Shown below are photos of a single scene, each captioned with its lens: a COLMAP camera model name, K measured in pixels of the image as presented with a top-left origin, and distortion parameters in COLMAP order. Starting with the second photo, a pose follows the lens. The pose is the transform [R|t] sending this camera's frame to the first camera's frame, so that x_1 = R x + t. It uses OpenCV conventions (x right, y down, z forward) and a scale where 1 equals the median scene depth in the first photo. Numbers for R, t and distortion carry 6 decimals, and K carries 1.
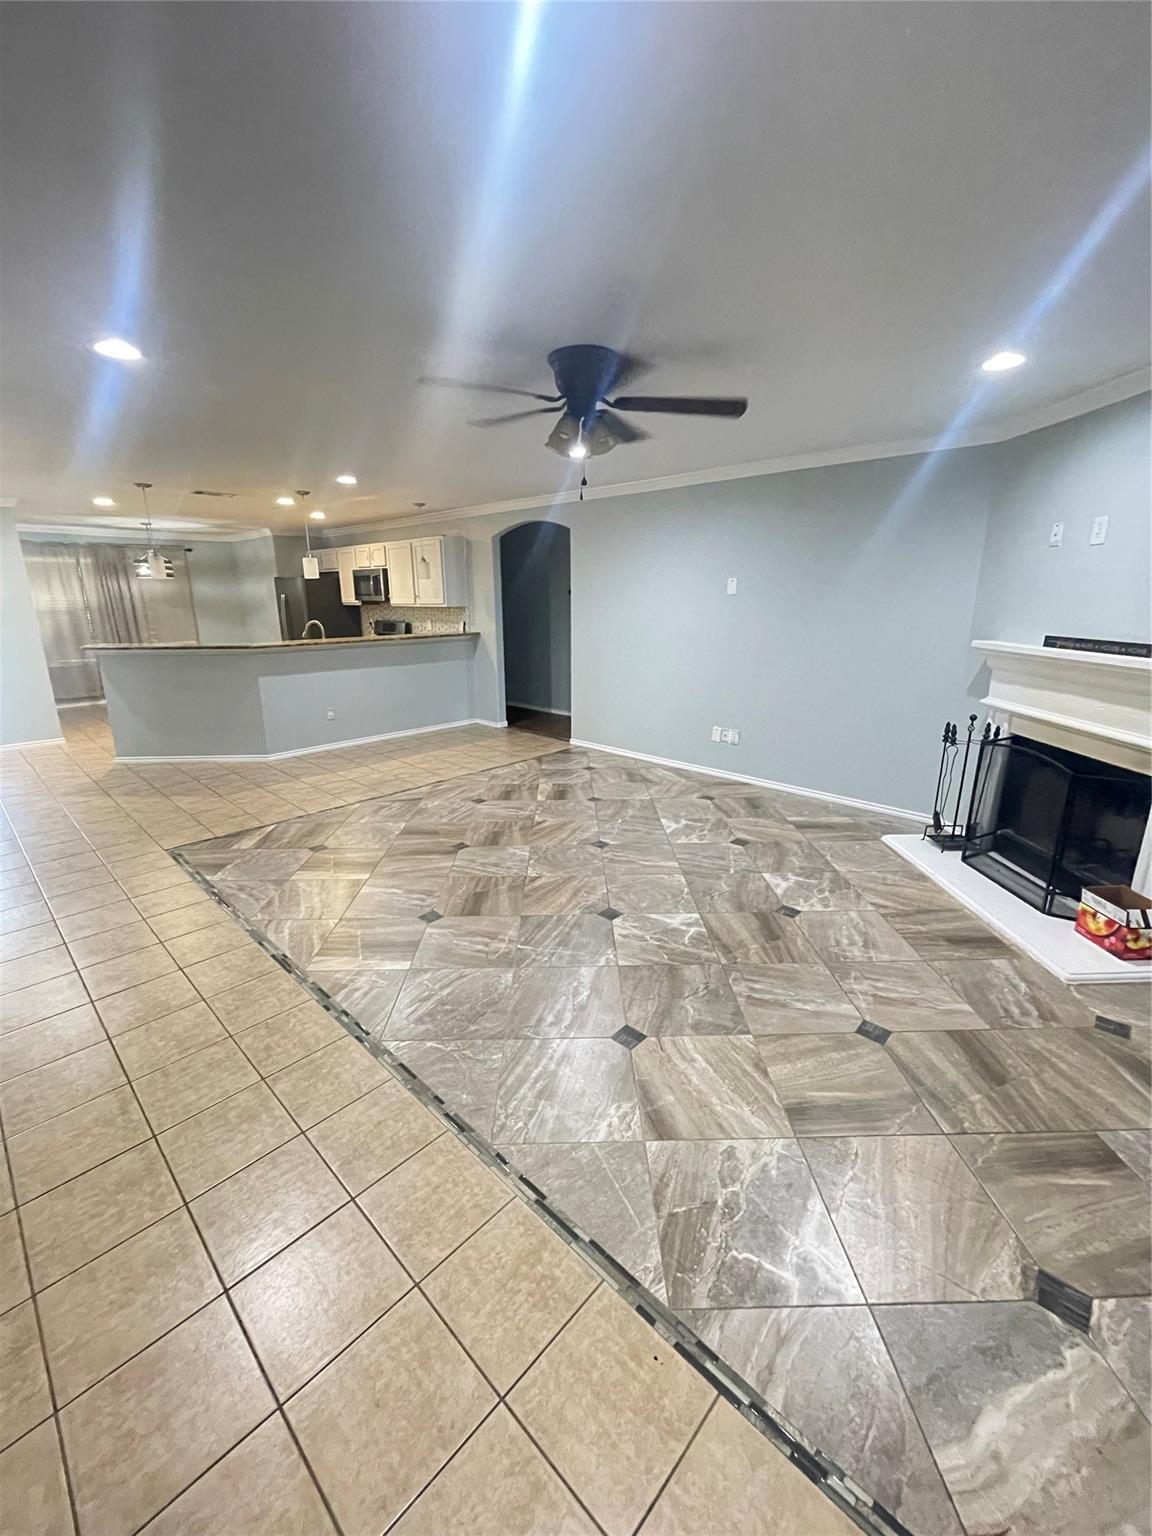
lens RADIAL K [[620.8, 0, 574.6], [0, 620.8, 763.6], [0, 0, 1]] dist [-0.002653, -0.000350]
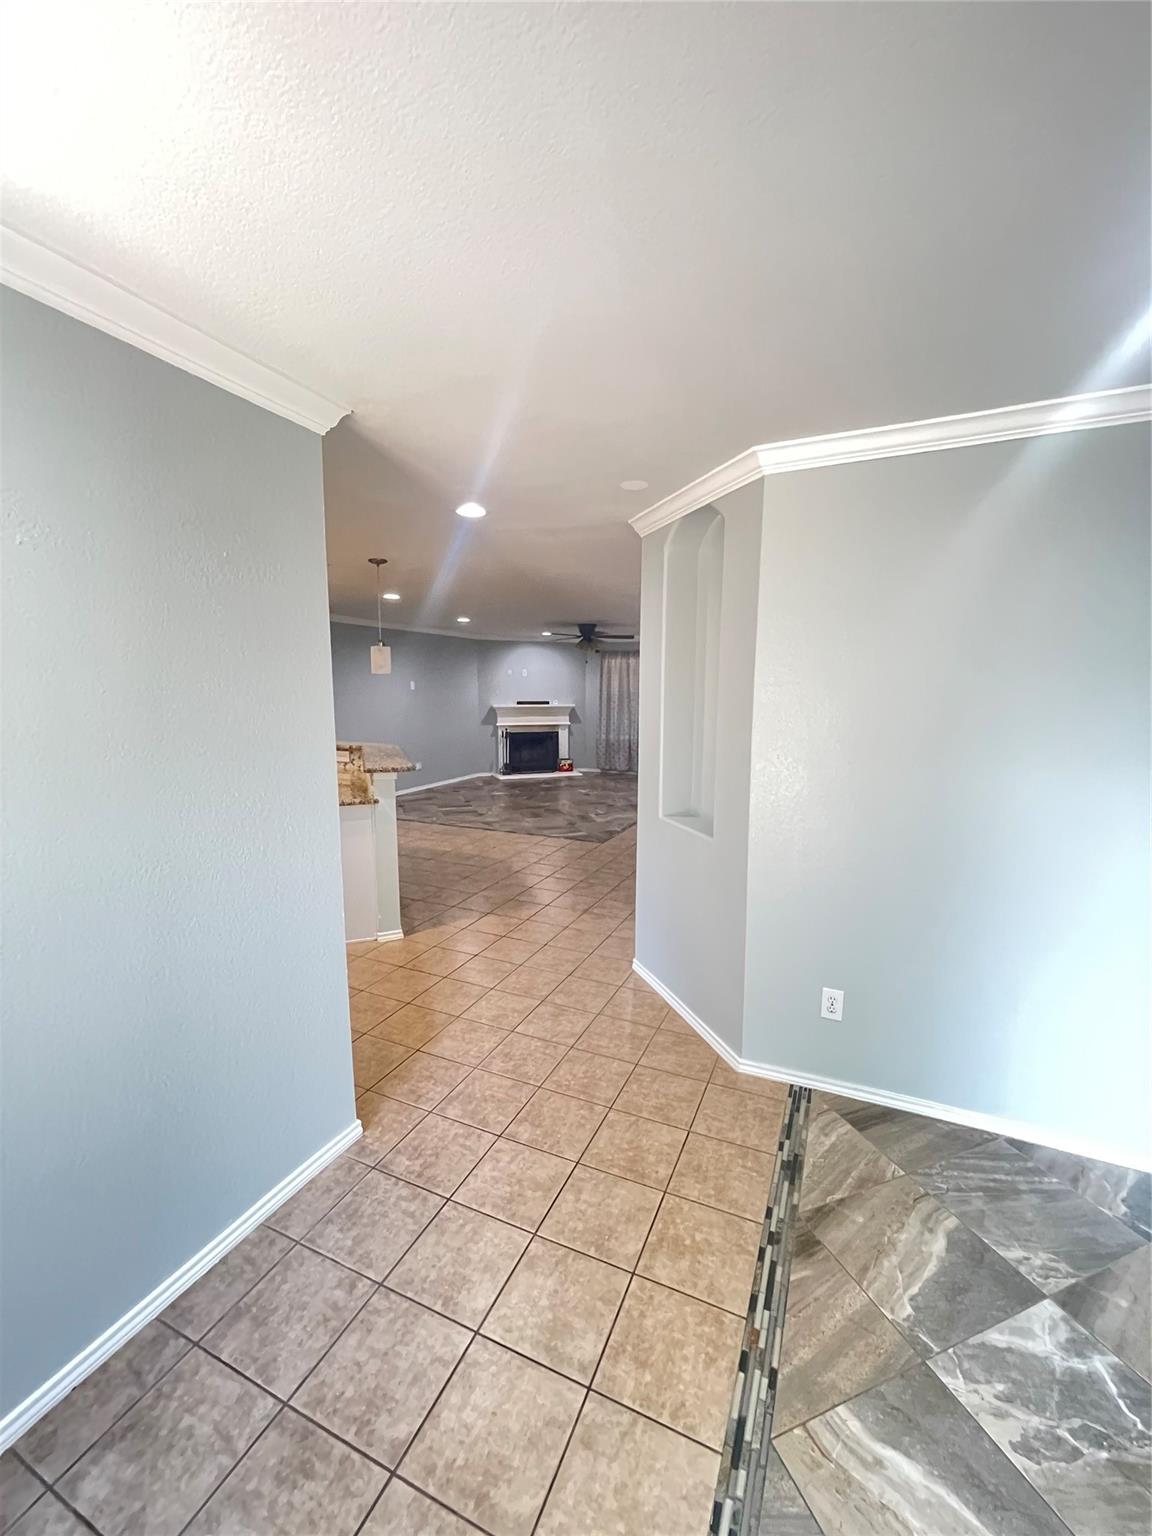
lens RADIAL K [[620.8, 0, 574.6], [0, 620.8, 763.6], [0, 0, 1]] dist [-0.002653, -0.000350]
pose [[-0.328996, -0.113777, 0.937452, -3.357016], [0.251322, 0.946364, 0.203059, -0.641245], [-0.910274, 0.302408, -0.282755, 2.302811]]
